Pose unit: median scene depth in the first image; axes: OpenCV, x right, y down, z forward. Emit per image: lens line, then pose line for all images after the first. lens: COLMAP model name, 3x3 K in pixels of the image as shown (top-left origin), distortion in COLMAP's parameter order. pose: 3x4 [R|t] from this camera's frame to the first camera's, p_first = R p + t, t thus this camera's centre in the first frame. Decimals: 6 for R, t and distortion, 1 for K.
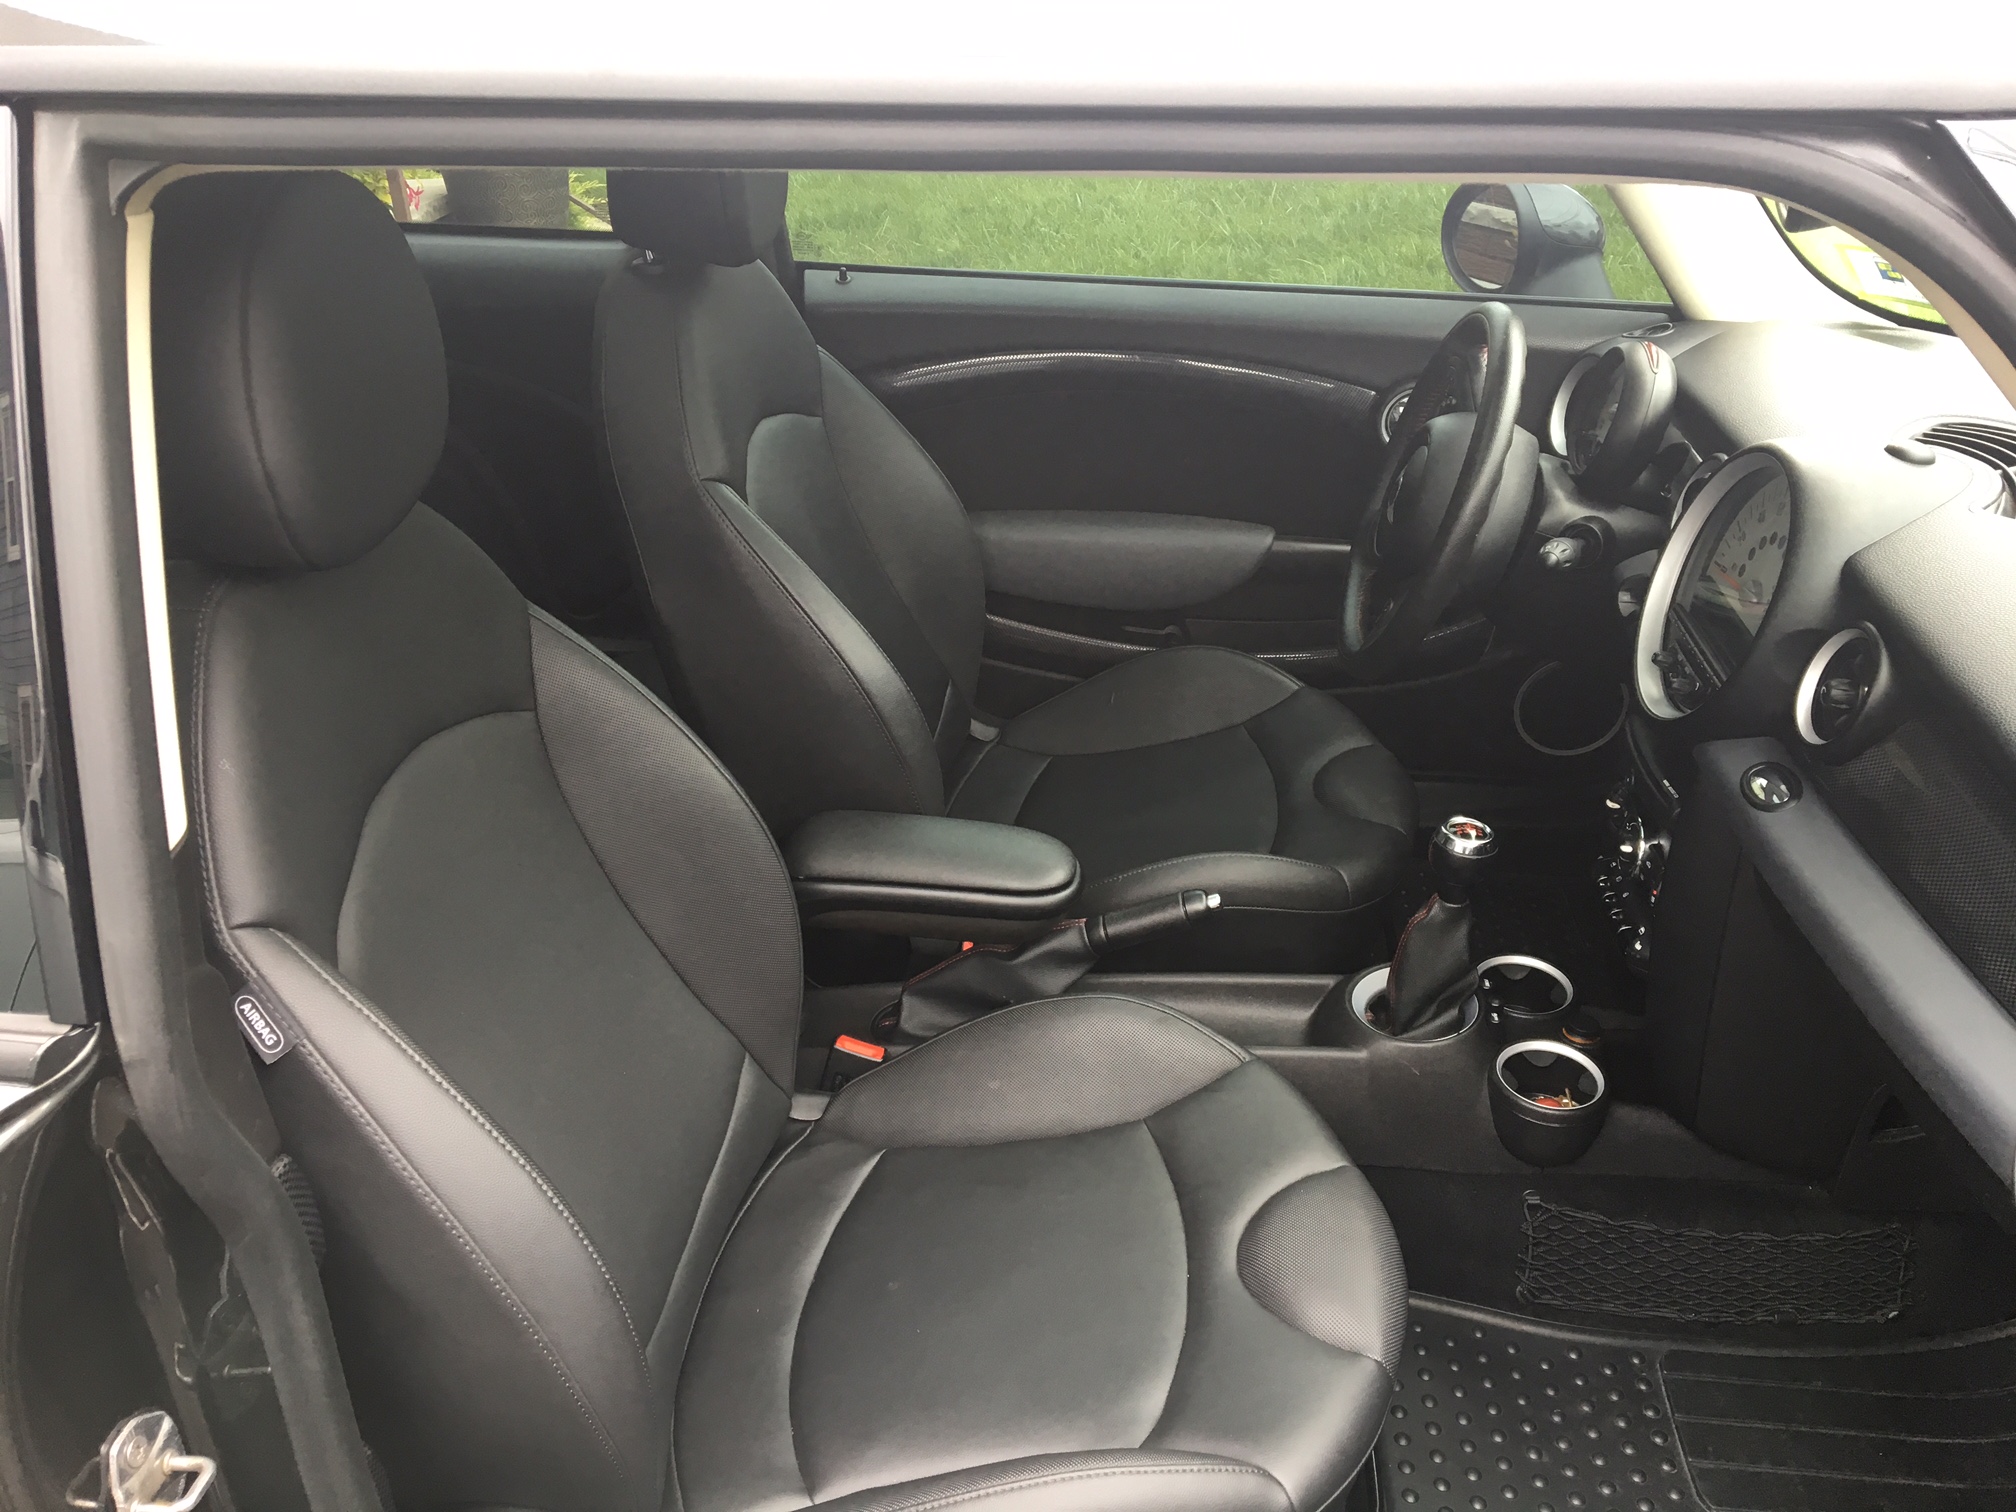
lens RADIAL K [[1679.5, 0, 1016.9], [0, 1679.5, 746.7], [0, 0, 1]] dist [0.078246, -0.126145]
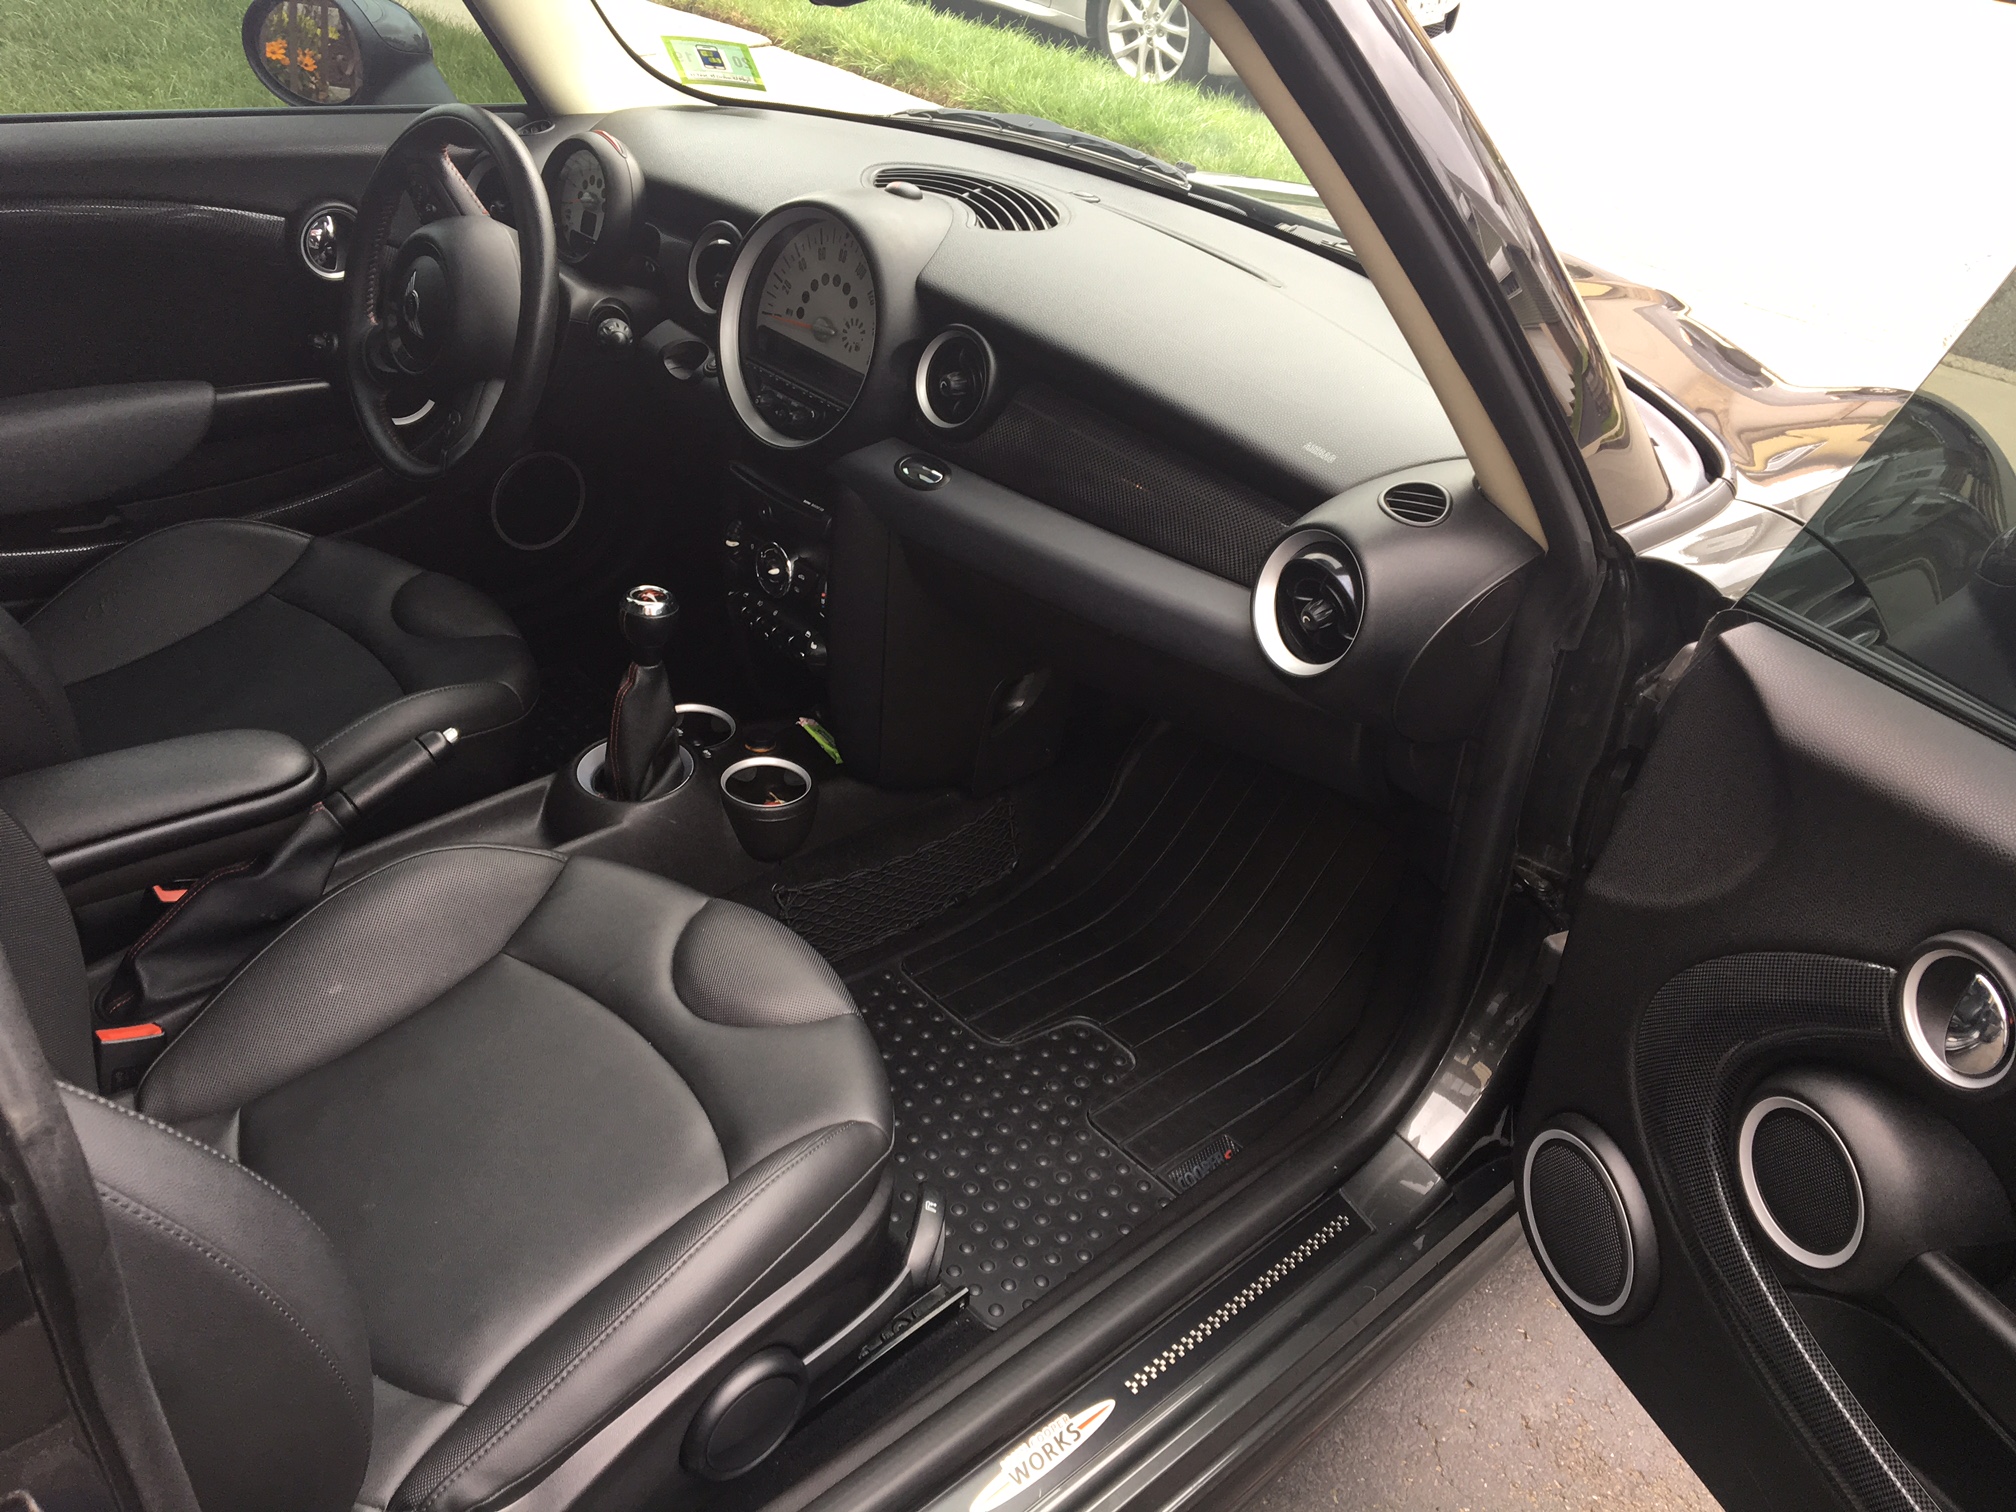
lens RADIAL K [[1679.5, 0, 1016.9], [0, 1679.5, 746.7], [0, 0, 1]] dist [0.078246, -0.126145]
pose [[0.665267, -0.327247, 0.671065, -0.329815], [0.267215, 0.943646, 0.195265, -0.007143], [-0.697148, 0.049415, 0.715222, 0.058985]]
